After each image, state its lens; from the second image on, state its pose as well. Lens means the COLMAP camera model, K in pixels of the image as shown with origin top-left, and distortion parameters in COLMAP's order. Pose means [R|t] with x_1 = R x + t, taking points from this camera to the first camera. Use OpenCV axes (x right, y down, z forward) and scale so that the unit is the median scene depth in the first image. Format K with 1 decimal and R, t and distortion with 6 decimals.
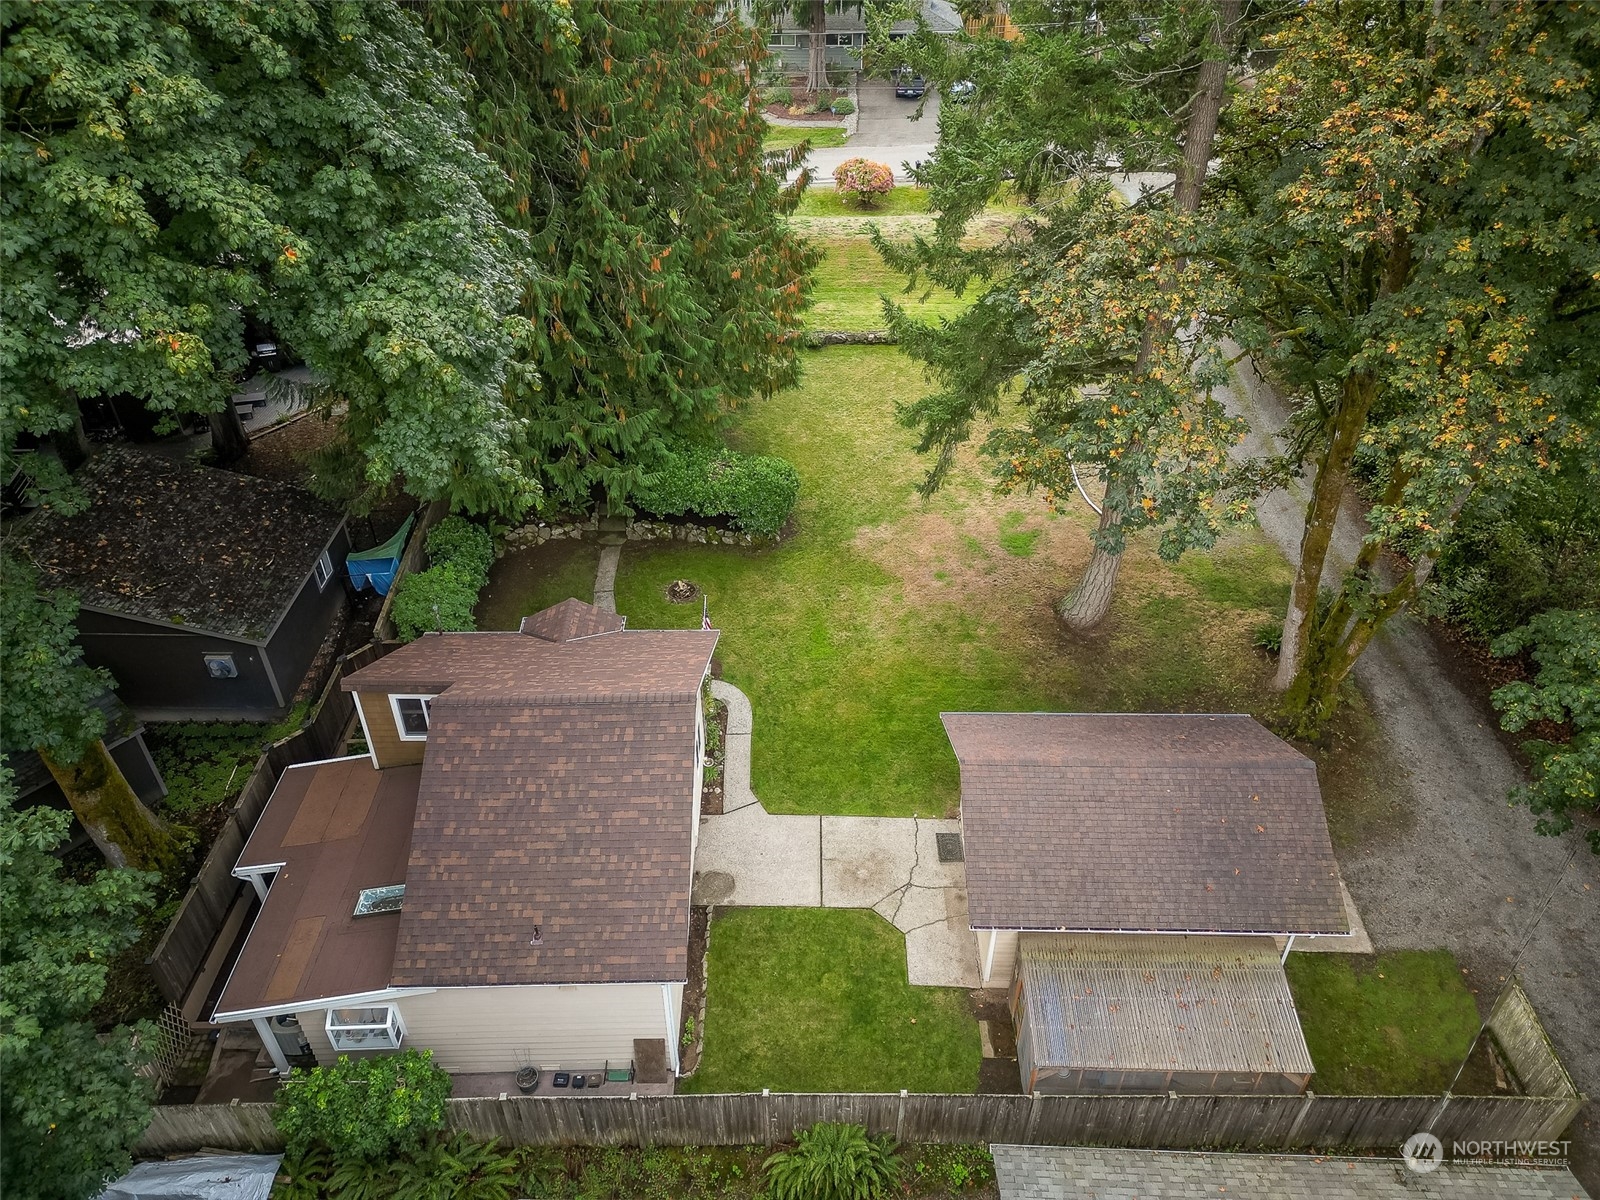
lens RADIAL K [[1116.0, 0, 800.0], [0, 1116.0, 600.0], [0, 0, 1]] dist [0.093331, -0.102615]
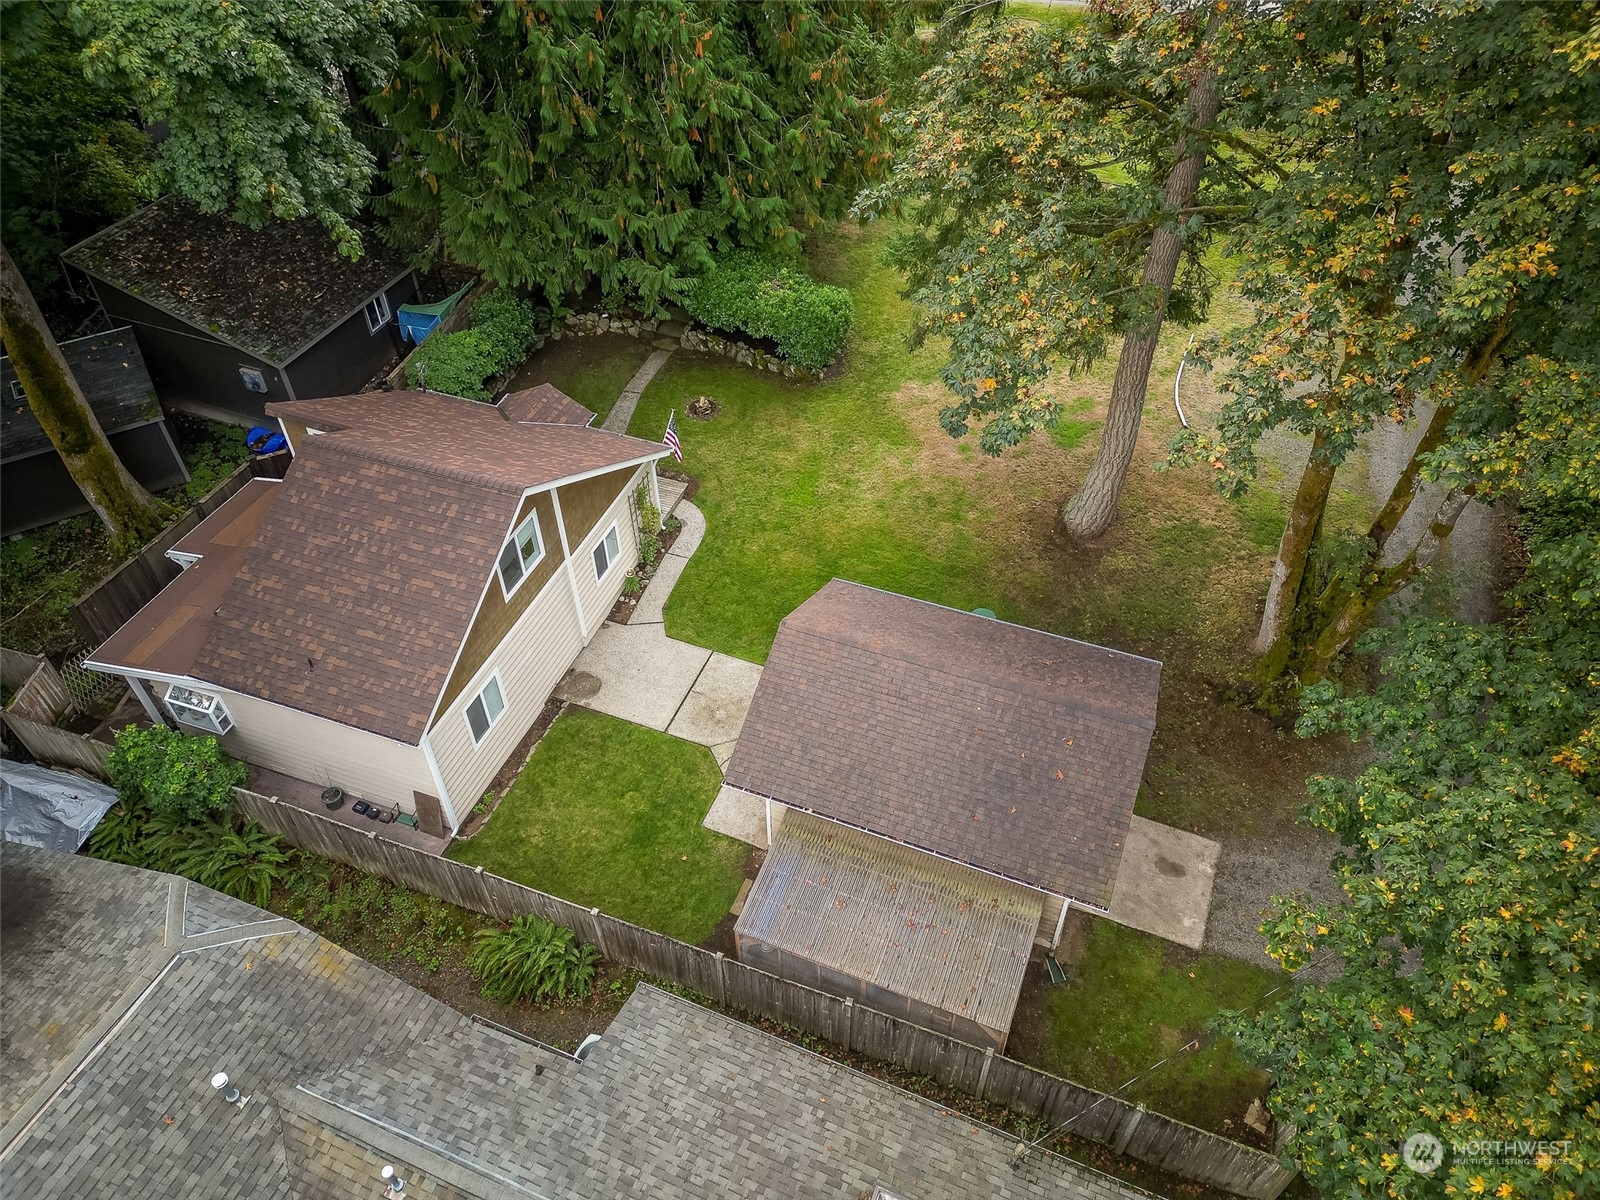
lens RADIAL K [[1116.0, 0, 800.0], [0, 1116.0, 600.0], [0, 0, 1]] dist [0.093331, -0.102615]
pose [[0.933920, 0.247417, -0.258028, 0.373462], [-0.211552, 0.964349, 0.158987, -0.026896], [0.288165, -0.093895, 0.952966, 0.095740]]
